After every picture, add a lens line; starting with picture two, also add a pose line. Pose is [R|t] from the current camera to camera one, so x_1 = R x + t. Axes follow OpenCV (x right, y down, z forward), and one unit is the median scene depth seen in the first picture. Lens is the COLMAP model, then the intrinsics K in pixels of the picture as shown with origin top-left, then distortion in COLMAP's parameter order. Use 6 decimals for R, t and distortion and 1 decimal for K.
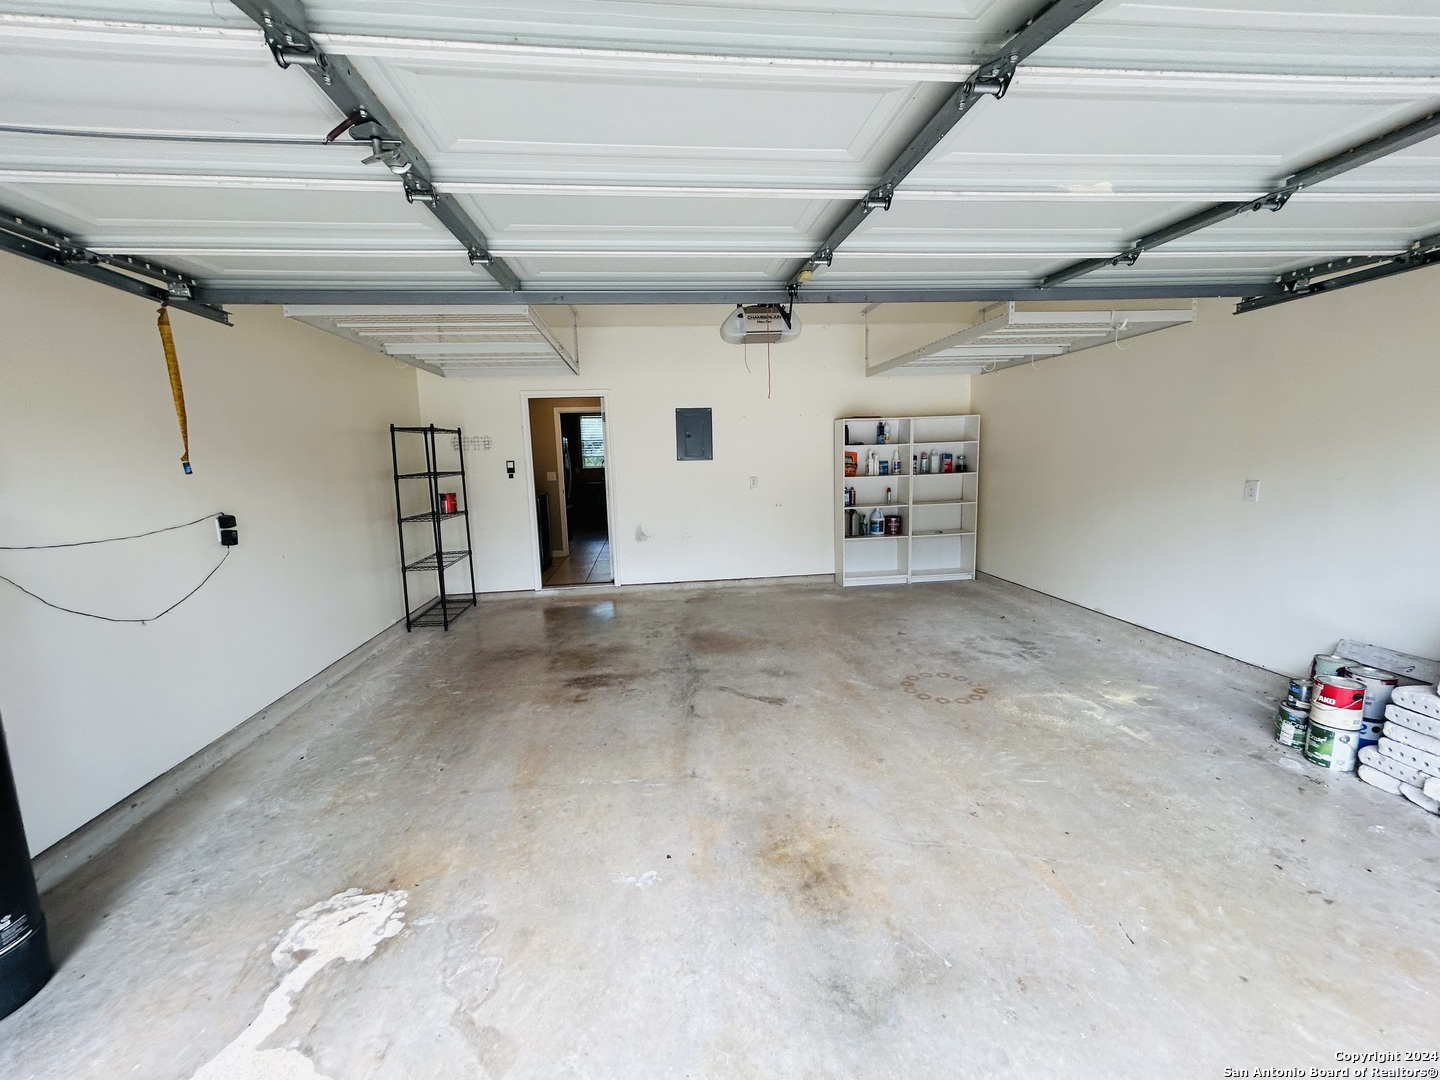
lens RADIAL K [[591.1, 0, 713.5], [0, 591.1, 540.5], [0, 0, 1]] dist [-0.000106, 0.000401]
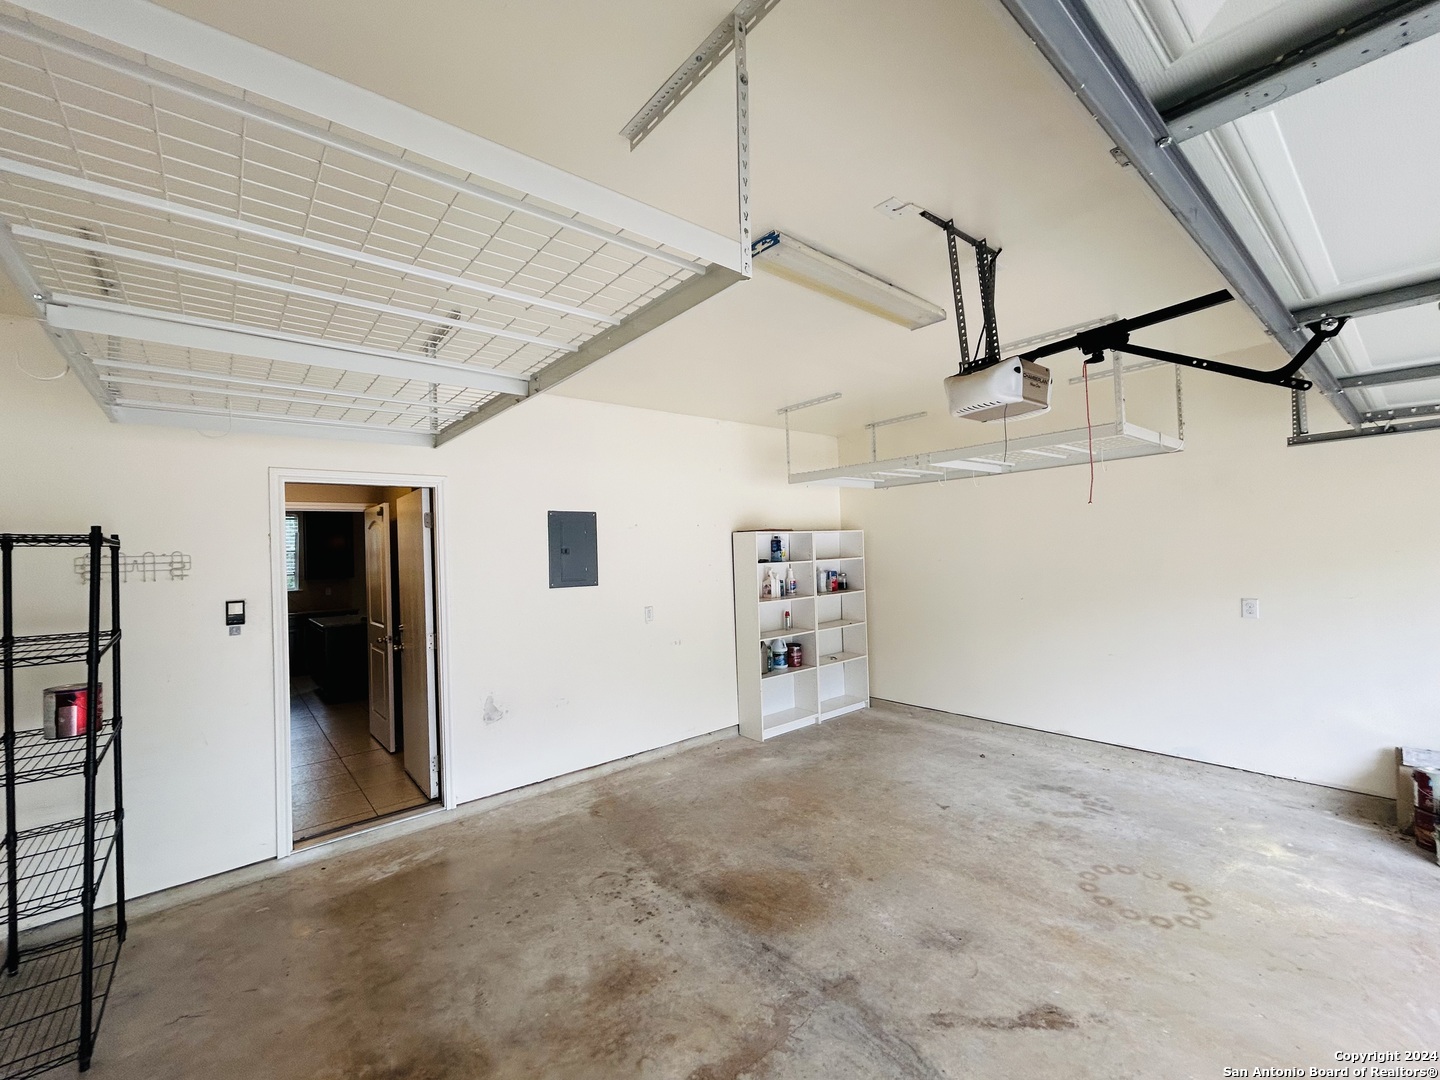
lens RADIAL K [[591.1, 0, 713.5], [0, 591.1, 540.5], [0, 0, 1]] dist [-0.000106, 0.000401]
pose [[0.835899, 0.012396, 0.548743, -0.319521], [0.087916, 0.983814, -0.156146, -0.080503], [-0.541796, 0.178766, 0.821279, 0.407080]]
